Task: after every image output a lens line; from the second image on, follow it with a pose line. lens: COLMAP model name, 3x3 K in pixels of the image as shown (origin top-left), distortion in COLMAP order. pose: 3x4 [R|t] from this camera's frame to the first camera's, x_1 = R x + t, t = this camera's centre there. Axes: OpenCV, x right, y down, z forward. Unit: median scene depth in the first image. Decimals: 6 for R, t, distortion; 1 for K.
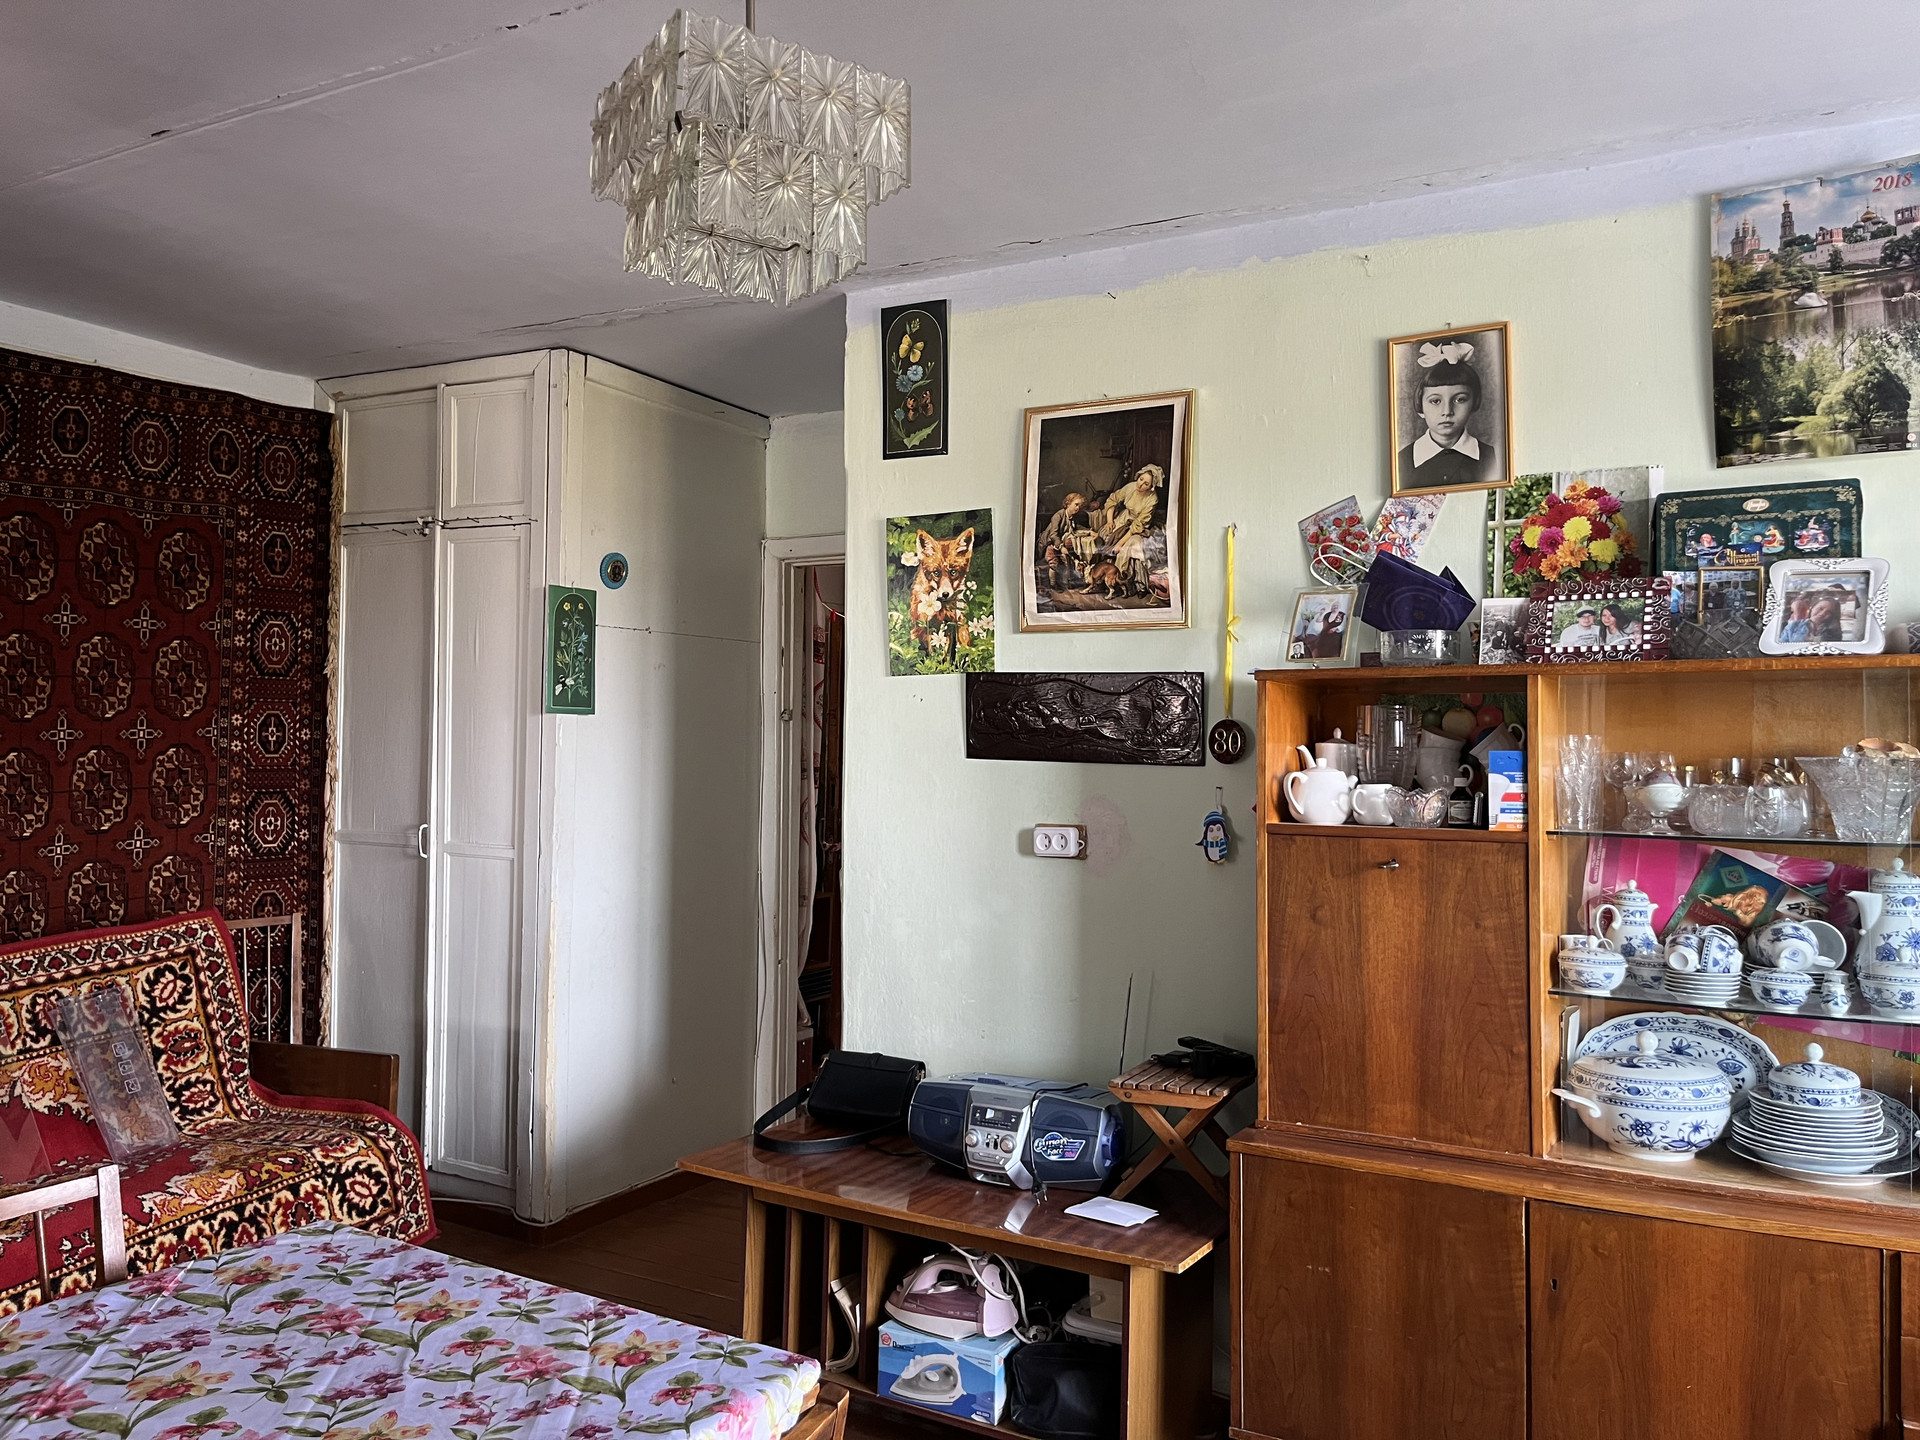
lens RADIAL K [[1454.1, 0, 960.7], [0, 1454.1, 715.7], [0, 0, 1]] dist [0.058583, -0.079640]
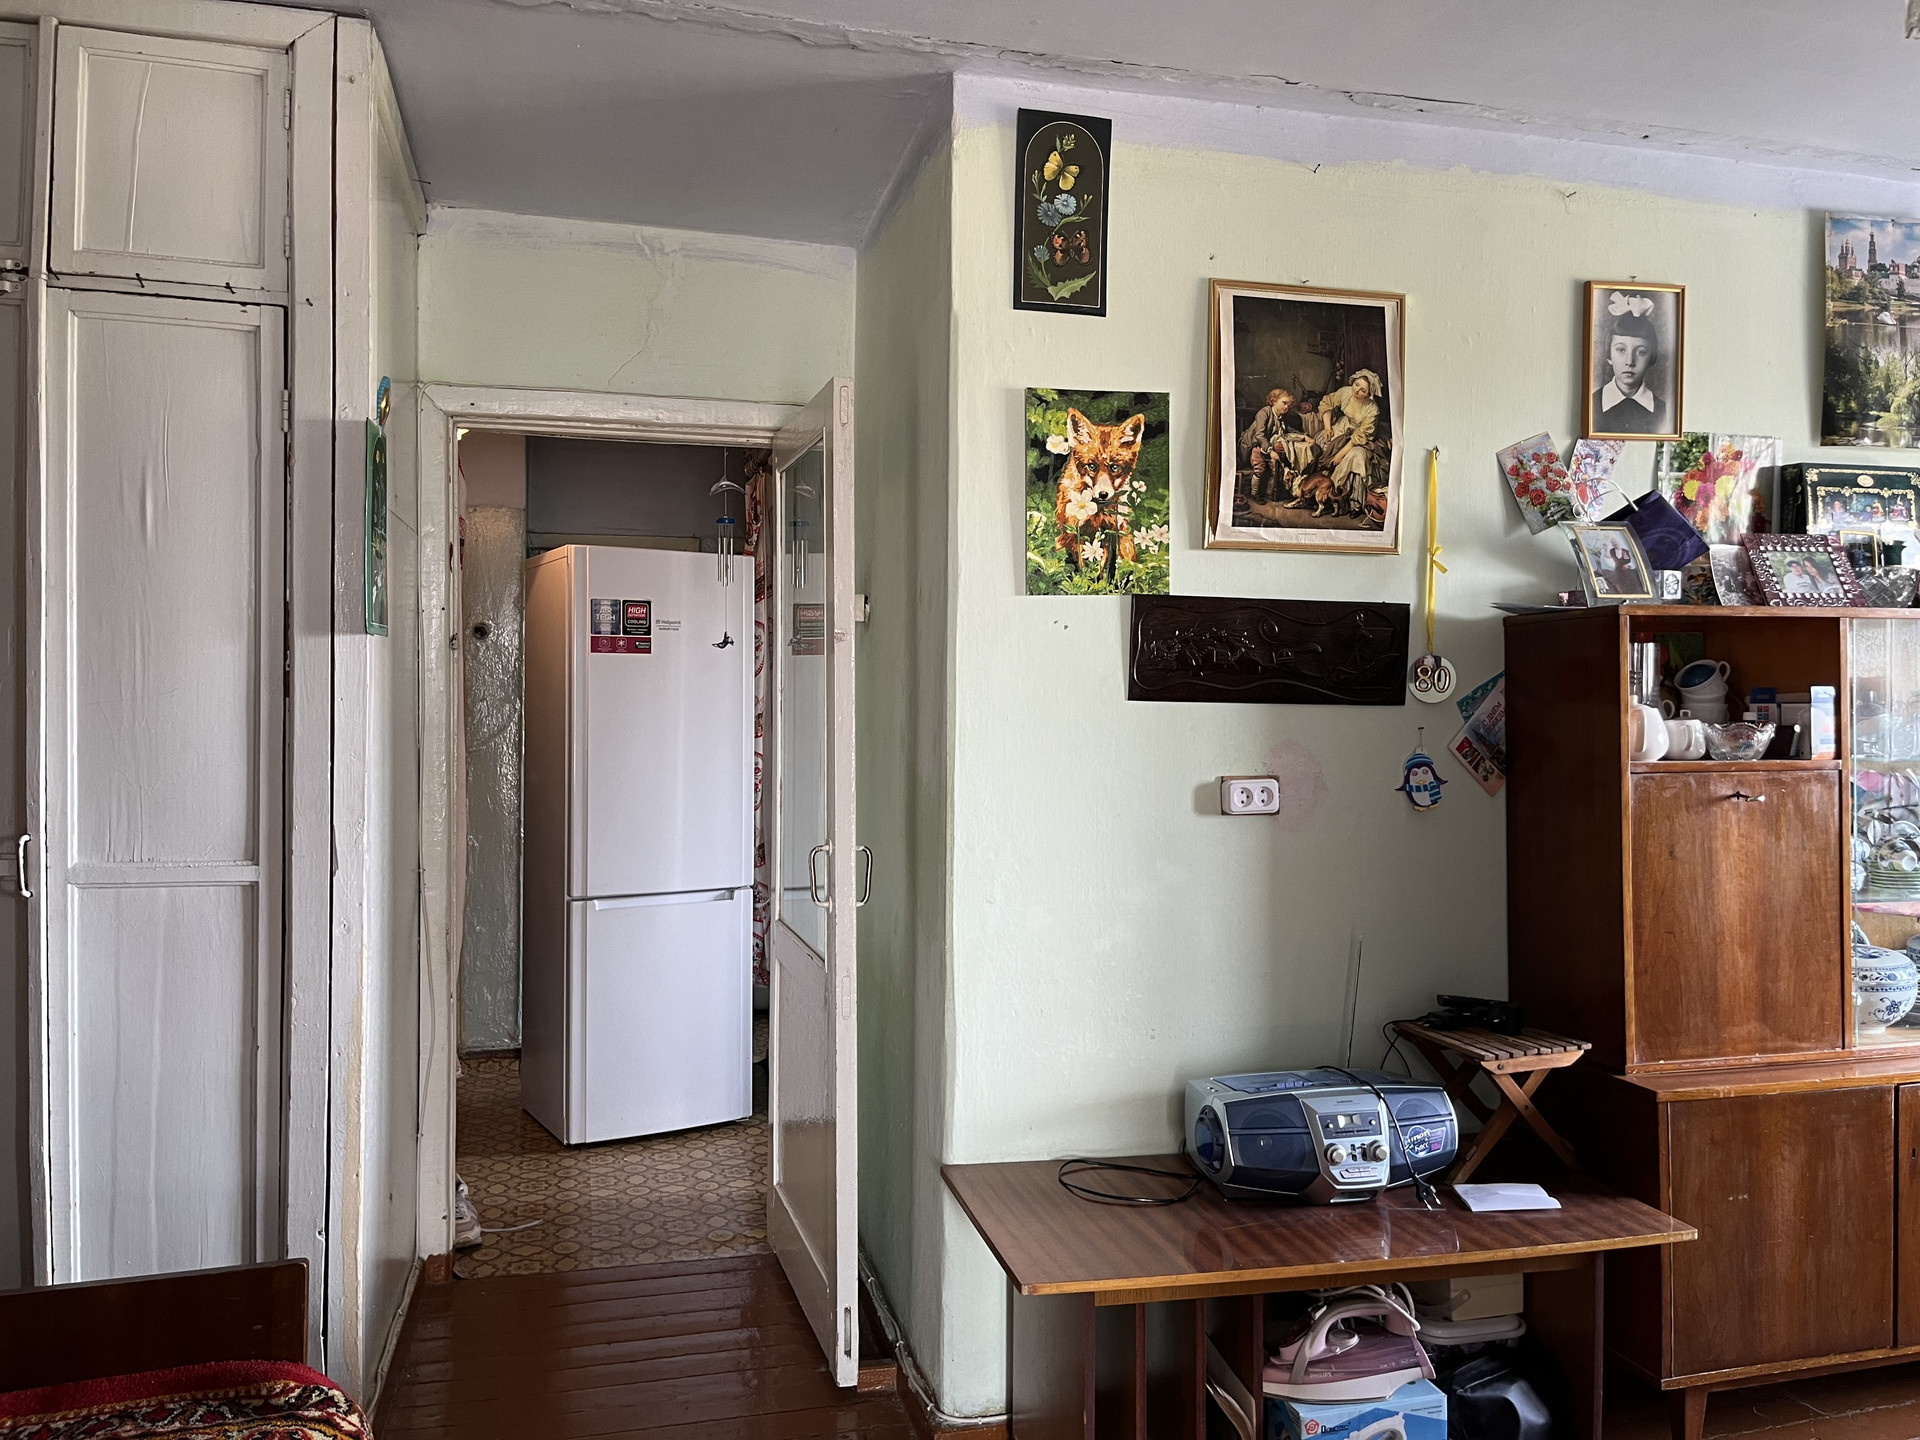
lens RADIAL K [[1454.1, 0, 955.2], [0, 1454.1, 700.2], [0, 0, 1]] dist [0.058583, -0.079640]
pose [[0.724267, -0.012773, 0.689401, -0.809219], [-0.010909, 0.999491, 0.029979, 0.007981], [-0.689433, -0.029233, 0.723760, 0.619485]]
